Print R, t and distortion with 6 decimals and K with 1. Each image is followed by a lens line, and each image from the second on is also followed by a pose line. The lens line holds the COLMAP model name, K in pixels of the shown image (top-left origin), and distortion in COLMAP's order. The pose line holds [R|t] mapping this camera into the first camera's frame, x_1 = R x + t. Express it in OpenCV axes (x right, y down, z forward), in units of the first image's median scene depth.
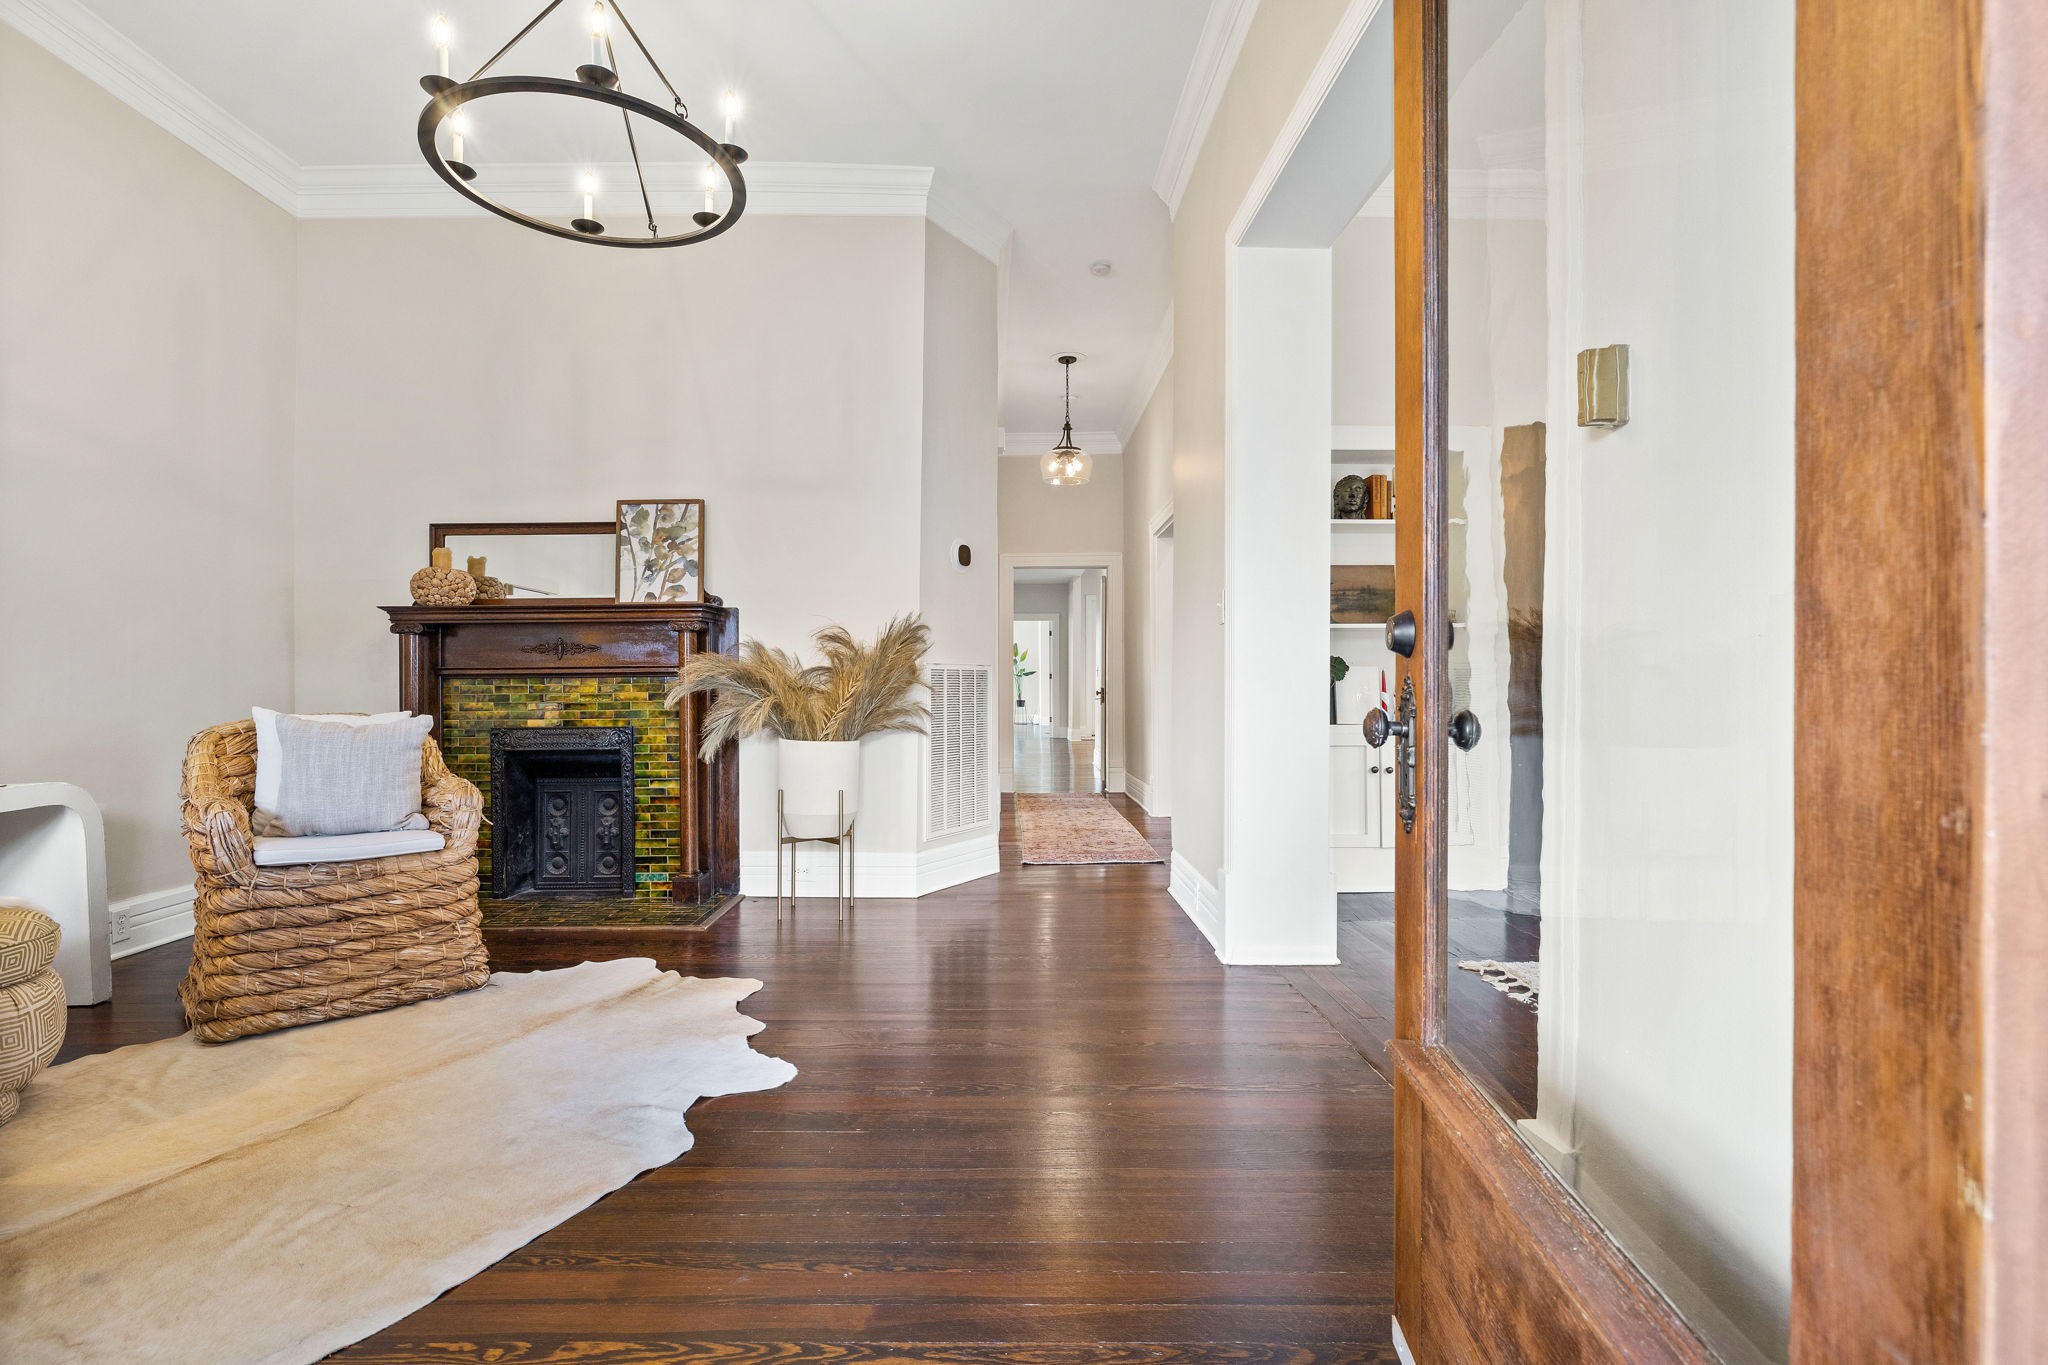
lens RADIAL K [[893.9, 0, 1020.4], [0, 893.9, 680.3], [0, 0, 1]] dist [-0.001367, 0.000146]
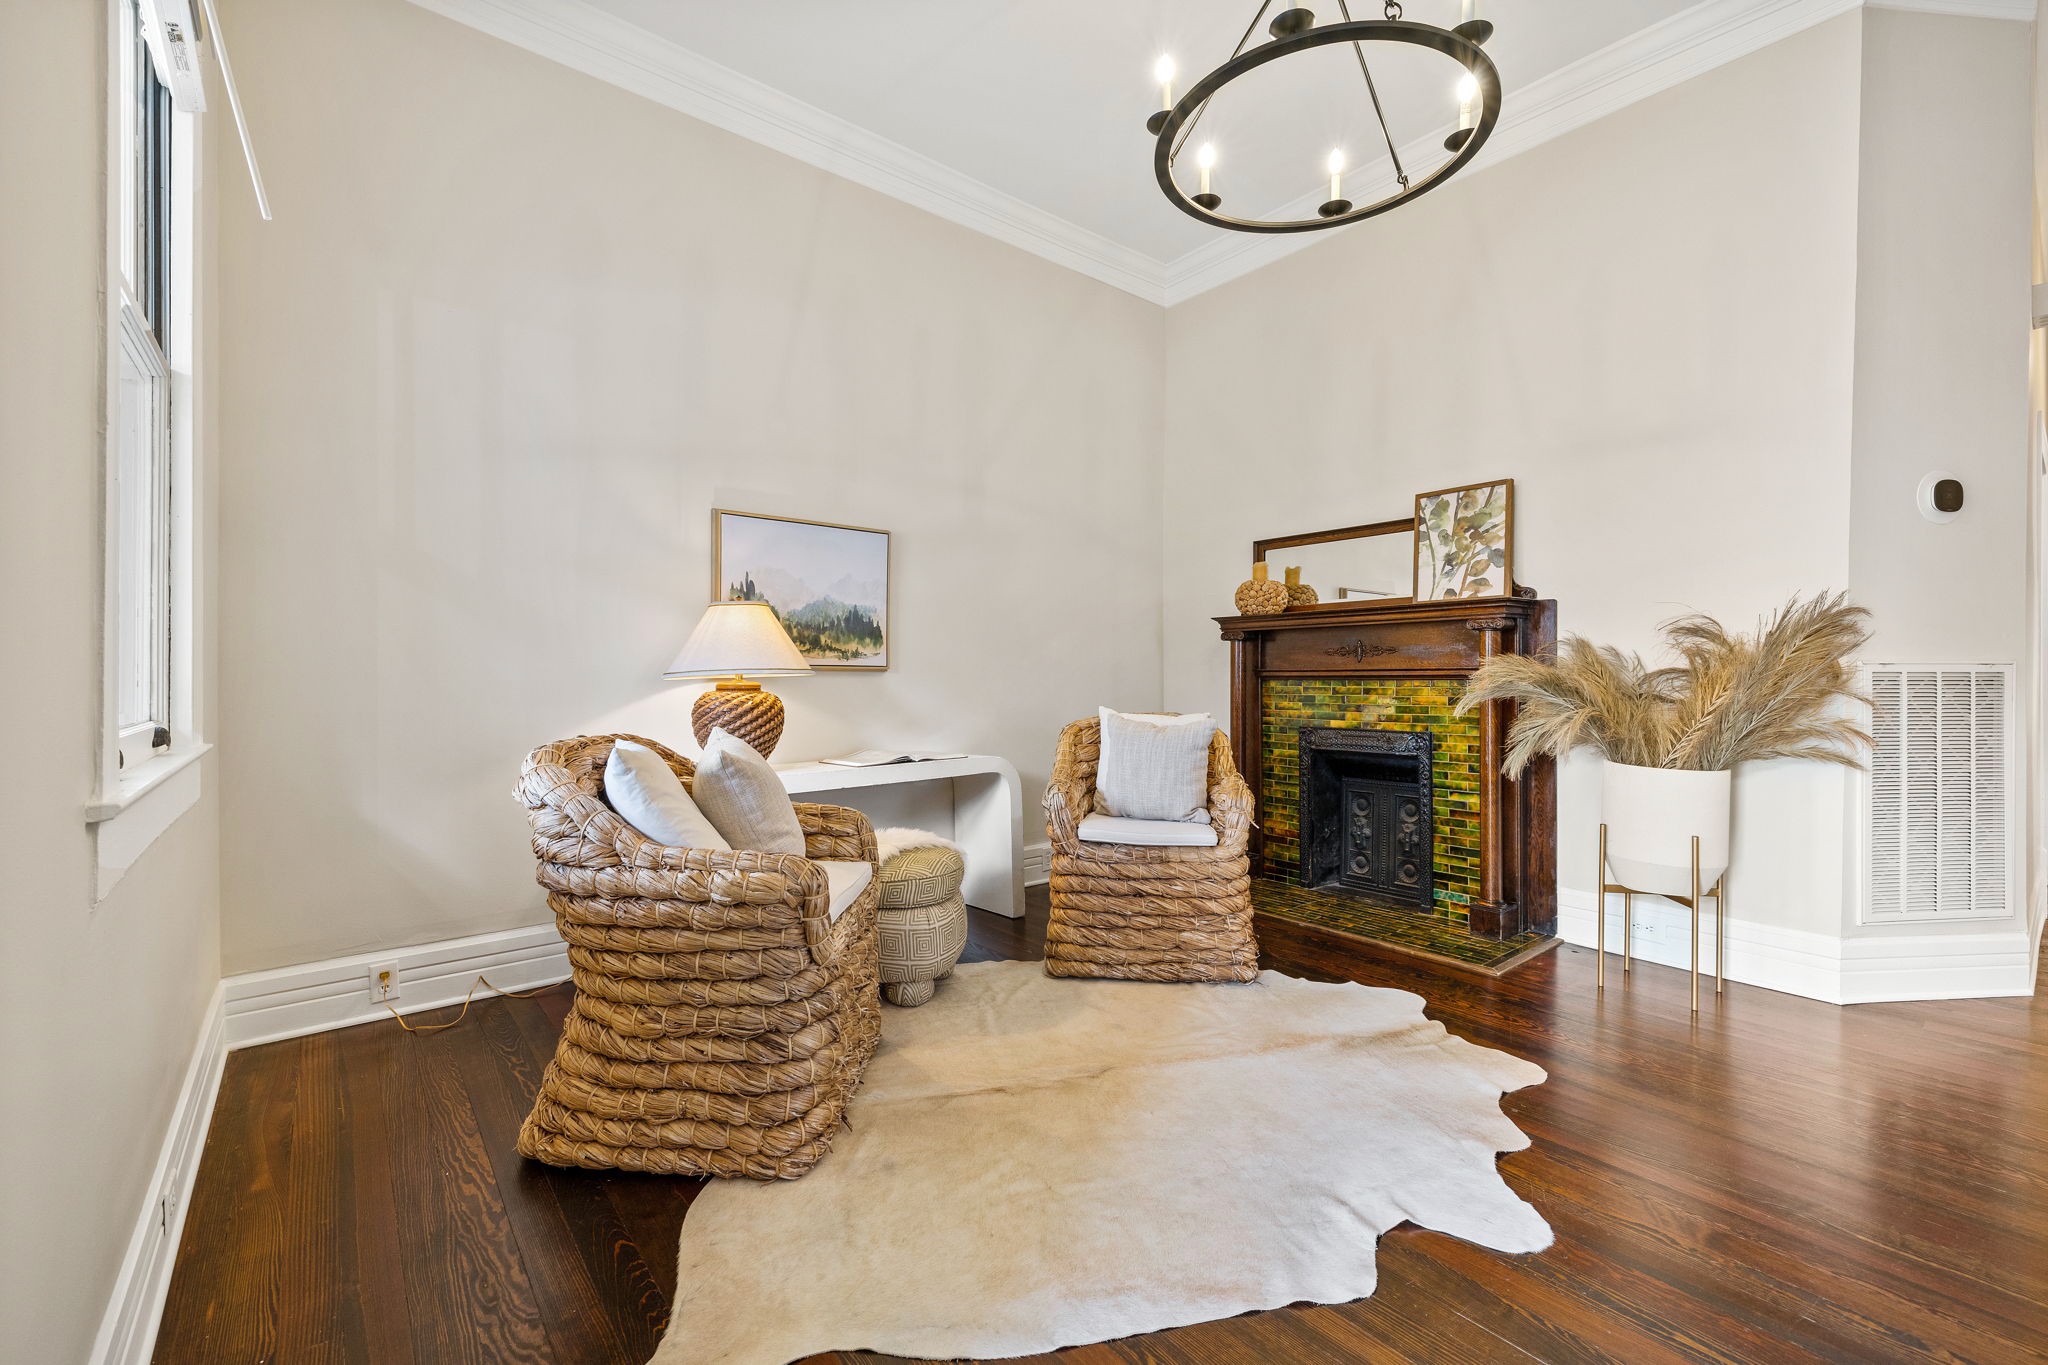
lens RADIAL K [[870.8, 0, 1030.7], [0, 870.8, 670.7], [0, 0, 1]] dist [0.004594, 0.001436]
pose [[0.627967, 0.001282, -0.778239, 0.018739], [-0.003437, 0.999993, -0.001126, -0.012616], [0.778232, 0.003381, 0.627968, 0.110958]]
